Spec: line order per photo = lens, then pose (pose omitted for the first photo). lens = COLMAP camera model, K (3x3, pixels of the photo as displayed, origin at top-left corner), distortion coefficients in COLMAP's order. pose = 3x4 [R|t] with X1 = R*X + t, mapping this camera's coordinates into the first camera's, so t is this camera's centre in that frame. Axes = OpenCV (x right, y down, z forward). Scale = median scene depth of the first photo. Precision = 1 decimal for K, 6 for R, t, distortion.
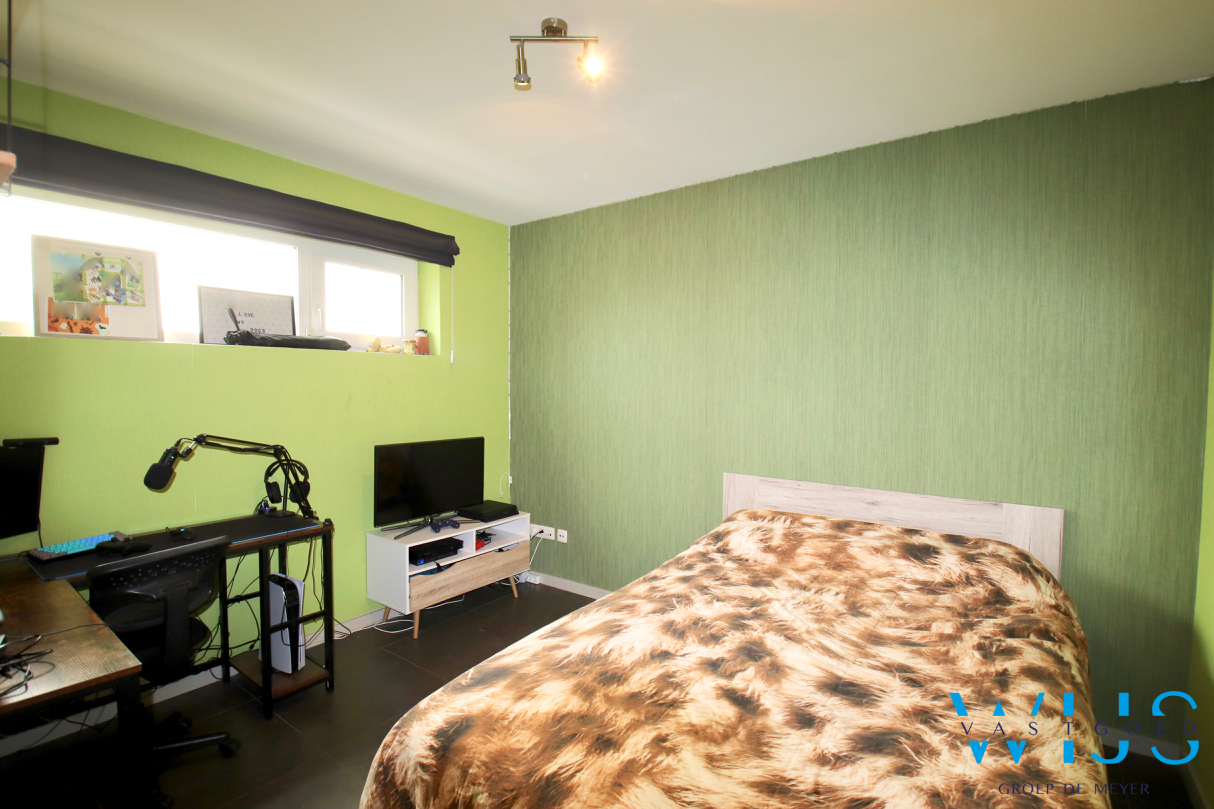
lens RADIAL K [[552.9, 0, 607.0], [0, 552.9, 404.5], [0, 0, 1]] dist [-0.003741, -0.000320]
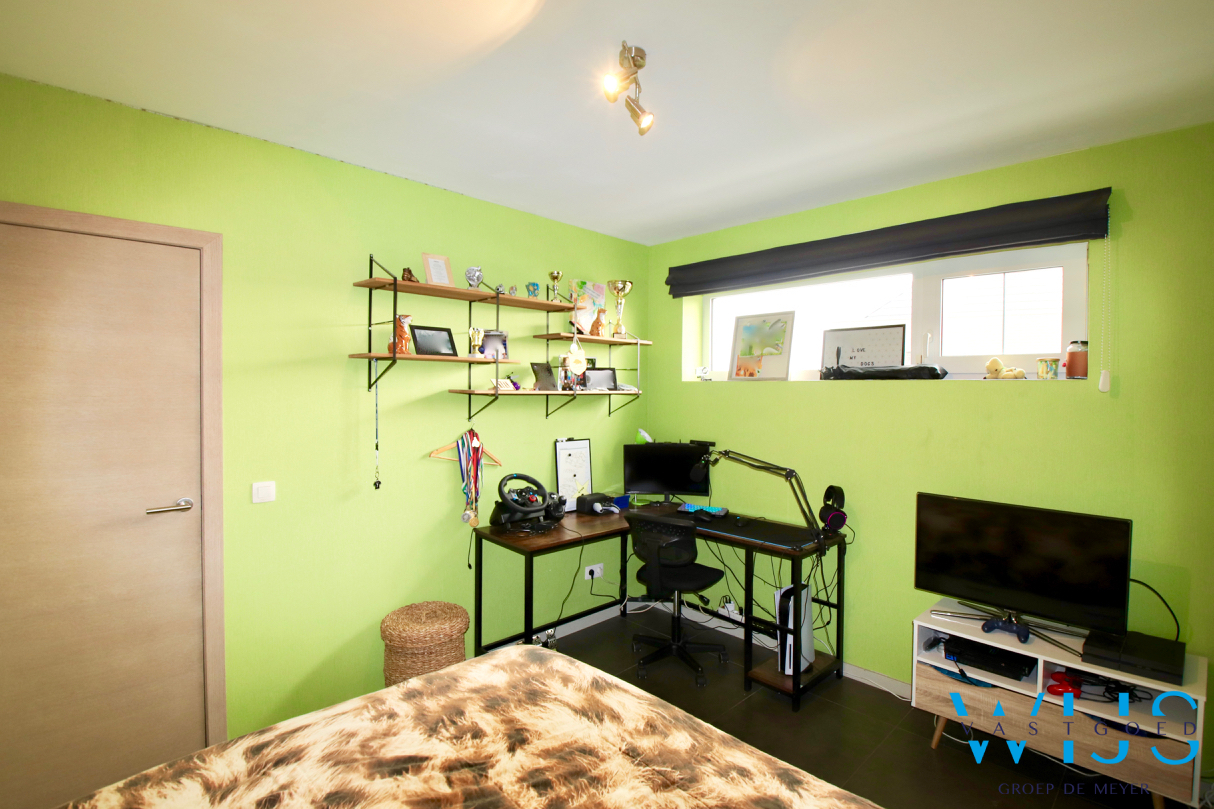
lens RADIAL K [[570.1, 0, 607.0], [0, 570.1, 404.5], [0, 0, 1]] dist [0.003515, -0.015758]
pose [[-0.135631, 0.026107, -0.990415, 0.710698], [-0.050581, 0.998167, 0.033238, -0.091061], [0.989467, 0.054604, -0.134061, 0.890033]]
